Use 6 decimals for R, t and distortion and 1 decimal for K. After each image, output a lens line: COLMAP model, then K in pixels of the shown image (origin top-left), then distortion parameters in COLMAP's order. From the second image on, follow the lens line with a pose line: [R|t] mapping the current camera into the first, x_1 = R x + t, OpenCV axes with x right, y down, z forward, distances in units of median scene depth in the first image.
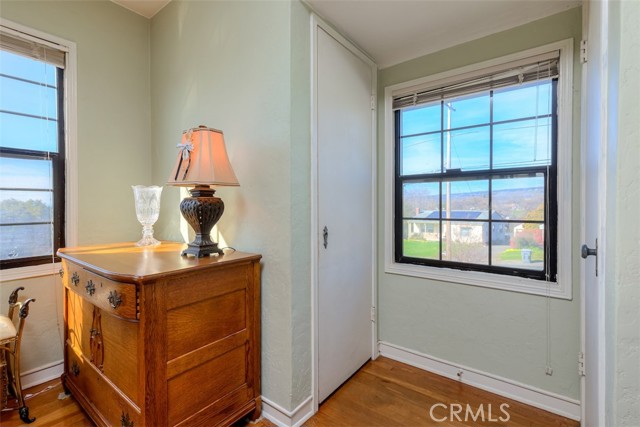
lens RADIAL K [[294.6, 0, 320.0], [0, 294.6, 213.5], [0, 0, 1]] dist [-0.001690, -0.000198]
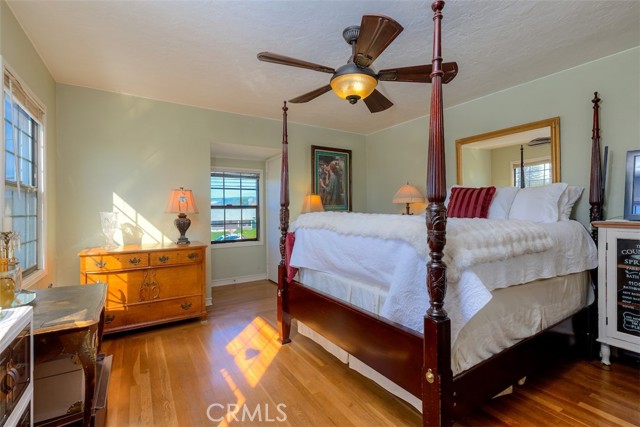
lens RADIAL K [[294.6, 0, 320.0], [0, 294.6, 213.5], [0, 0, 1]] dist [-0.001690, -0.000198]
pose [[0.350651, -0.014029, 0.936401, -1.994286], [0.019193, 0.999785, 0.007791, -0.085838], [-0.936310, 0.015241, 0.350845, -0.774343]]
